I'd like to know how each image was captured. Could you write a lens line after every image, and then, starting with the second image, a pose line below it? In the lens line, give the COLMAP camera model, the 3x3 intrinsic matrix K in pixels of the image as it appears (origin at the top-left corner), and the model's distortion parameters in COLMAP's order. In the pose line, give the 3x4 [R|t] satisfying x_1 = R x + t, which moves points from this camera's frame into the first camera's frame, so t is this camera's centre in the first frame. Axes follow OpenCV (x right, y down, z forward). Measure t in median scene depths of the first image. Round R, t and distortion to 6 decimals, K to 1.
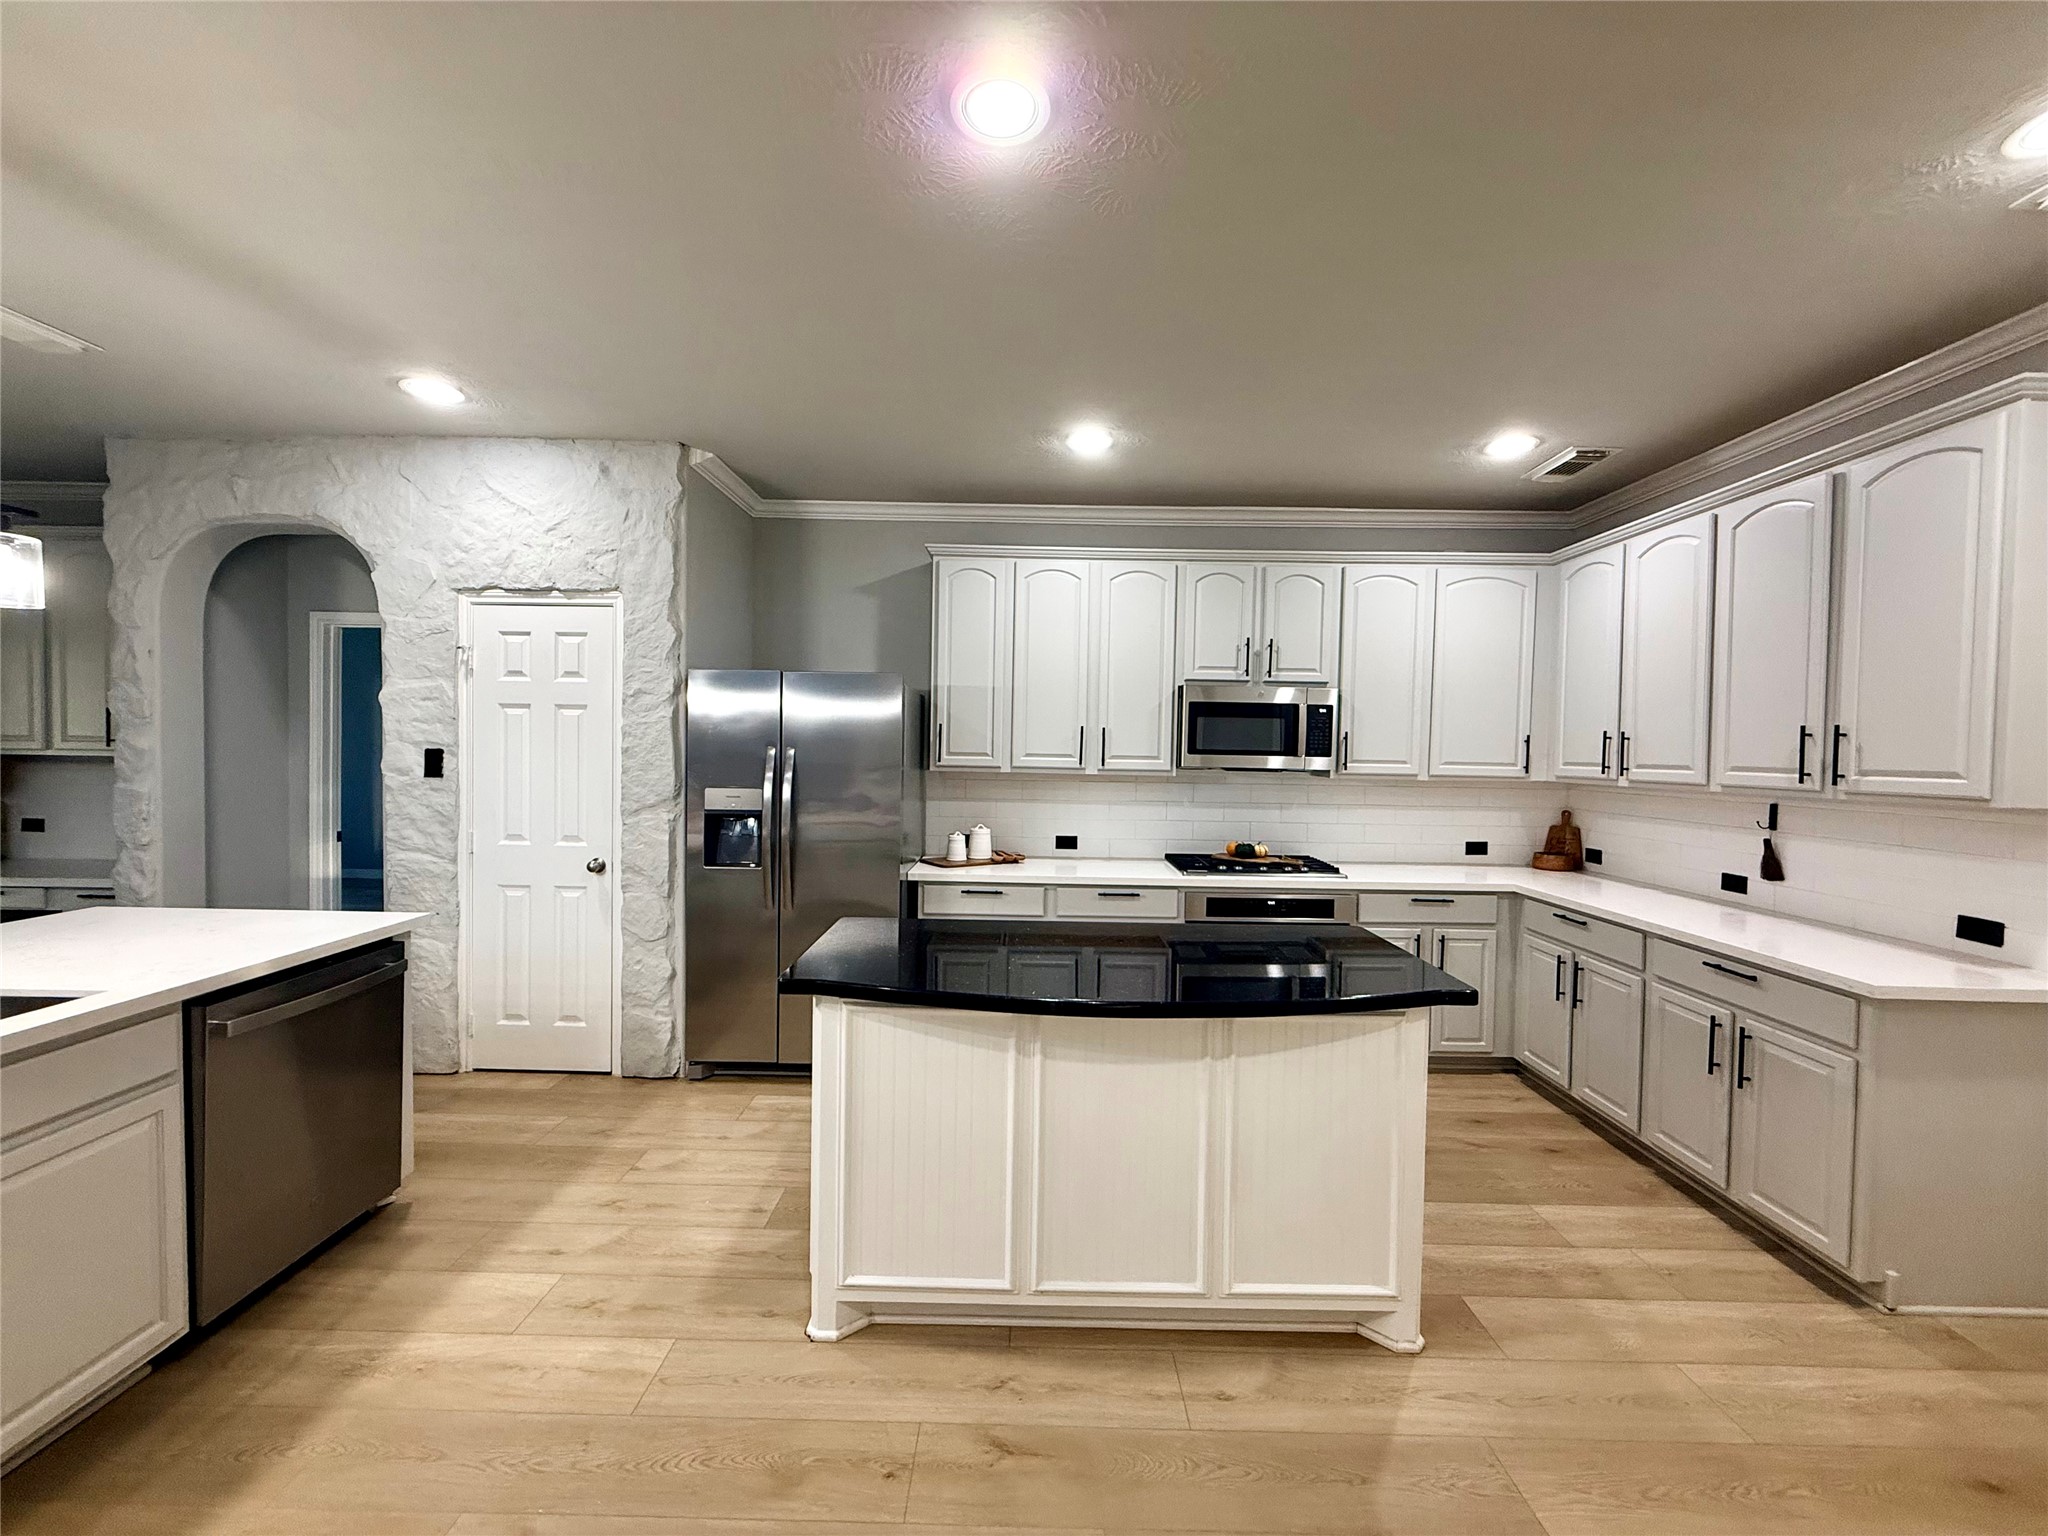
lens RADIAL K [[815.4, 0, 1024.0], [0, 815.4, 768.0], [0, 0, 1]] dist [-0.000273, -0.000010]
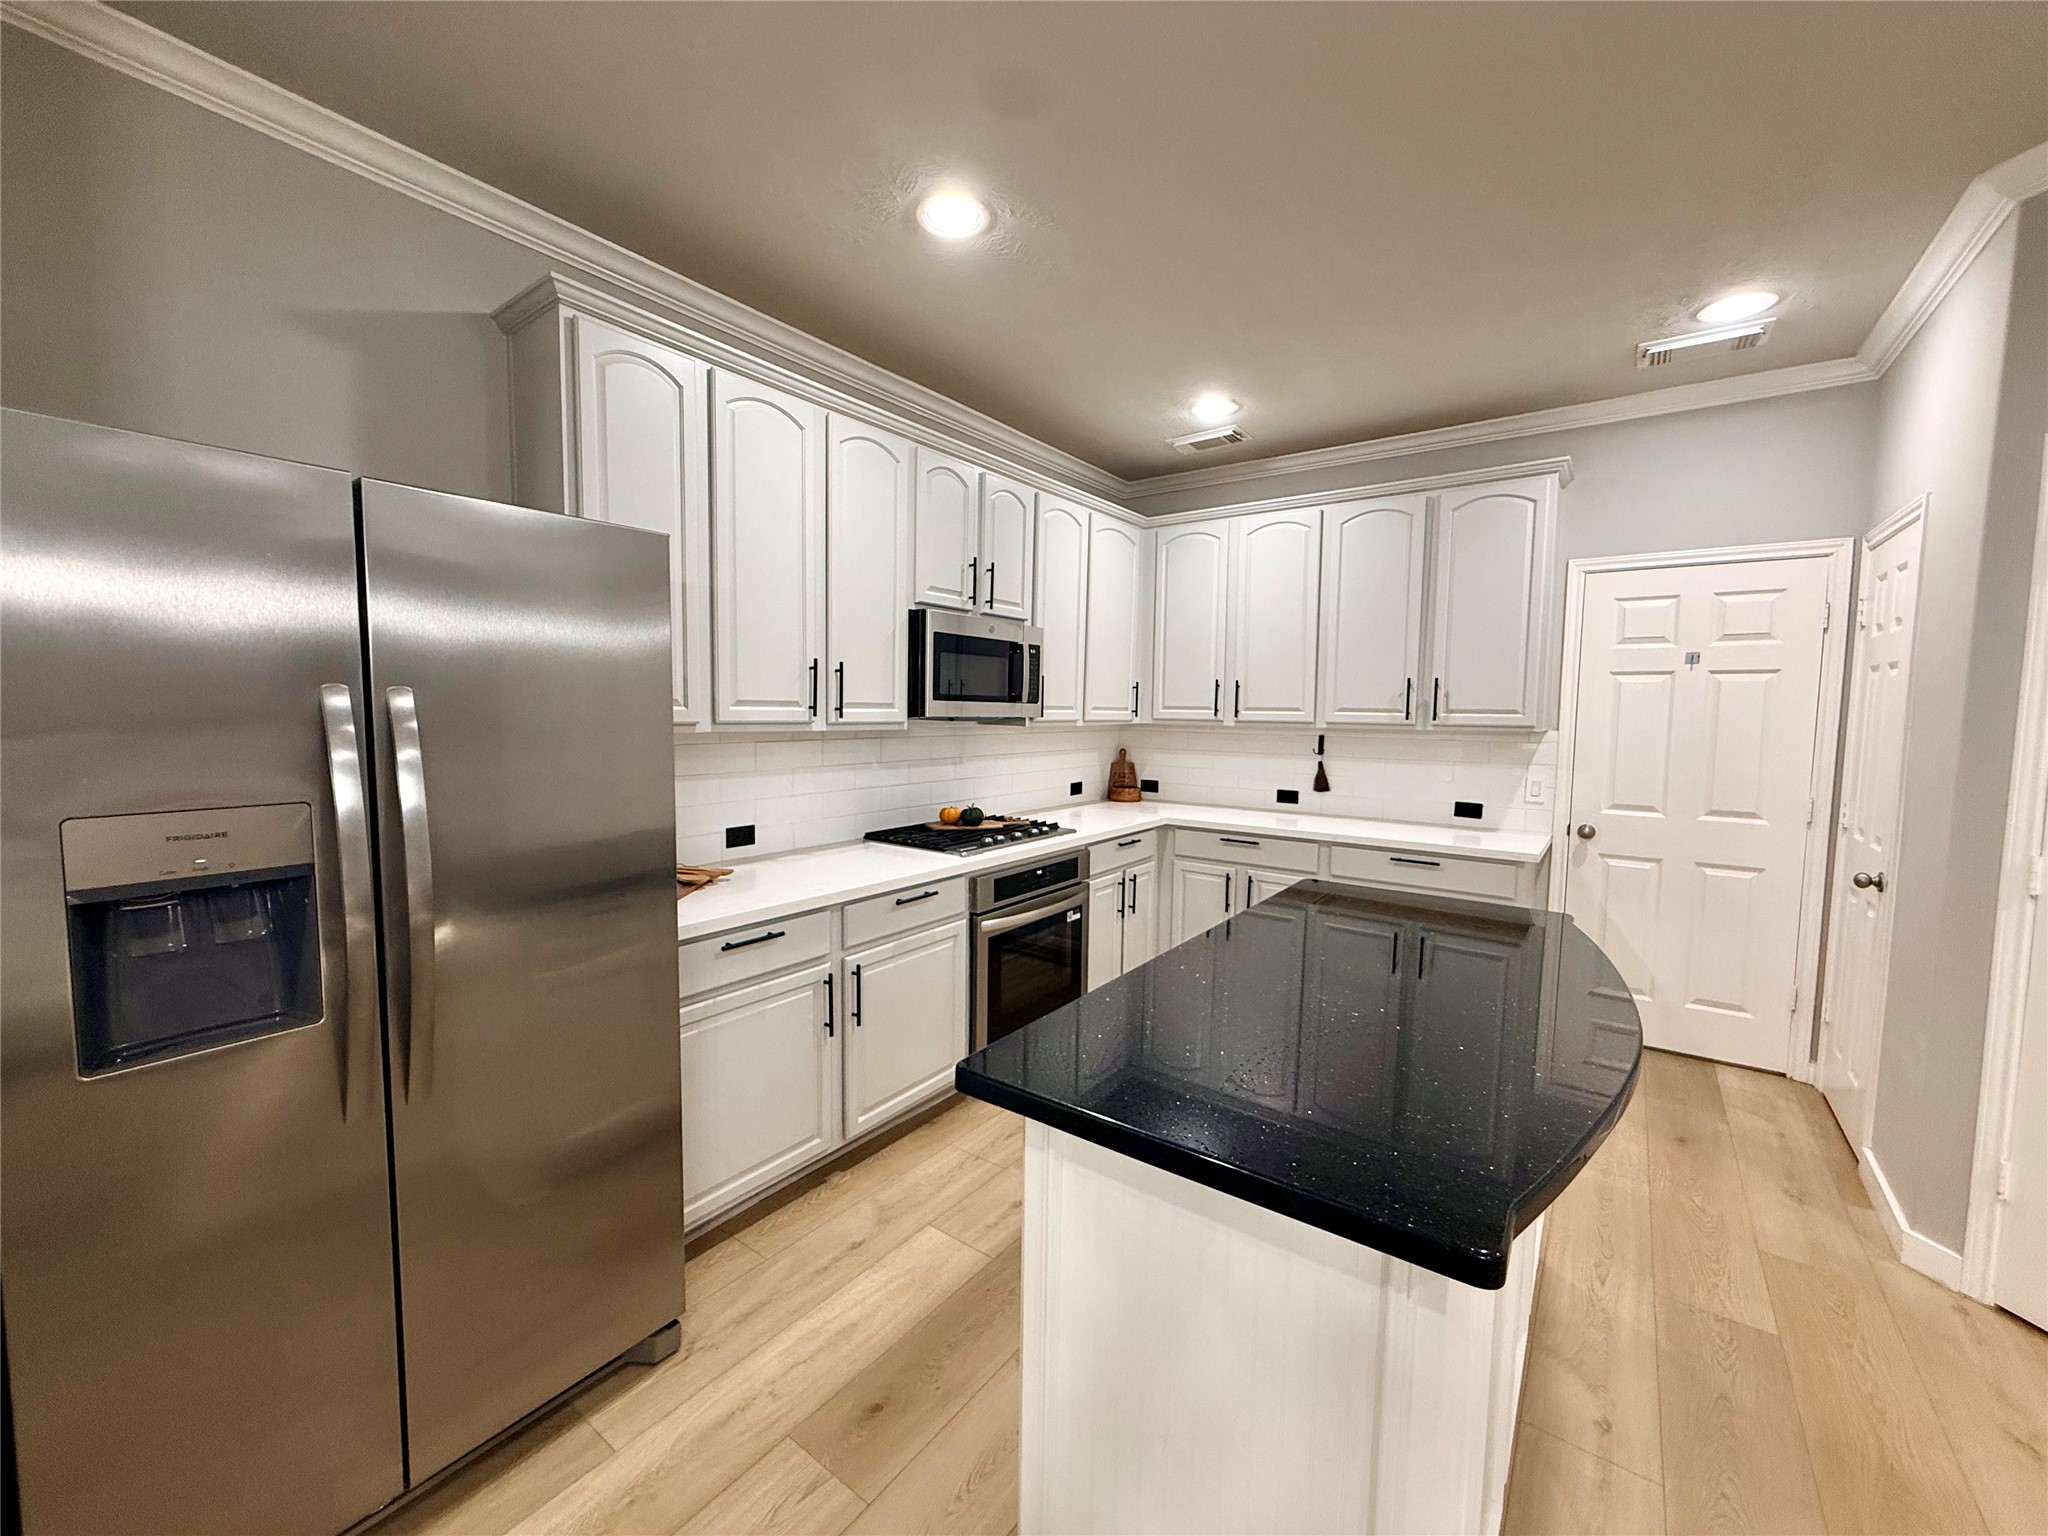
lens RADIAL K [[815.4, 0, 1024.0], [0, 815.4, 768.0], [0, 0, 1]] dist [-0.000273, -0.000010]
pose [[0.587222, -0.069960, 0.806397, -0.371248], [0.017067, 0.997106, 0.074077, -0.008776], [-0.809246, -0.029736, 0.586717, 0.474820]]
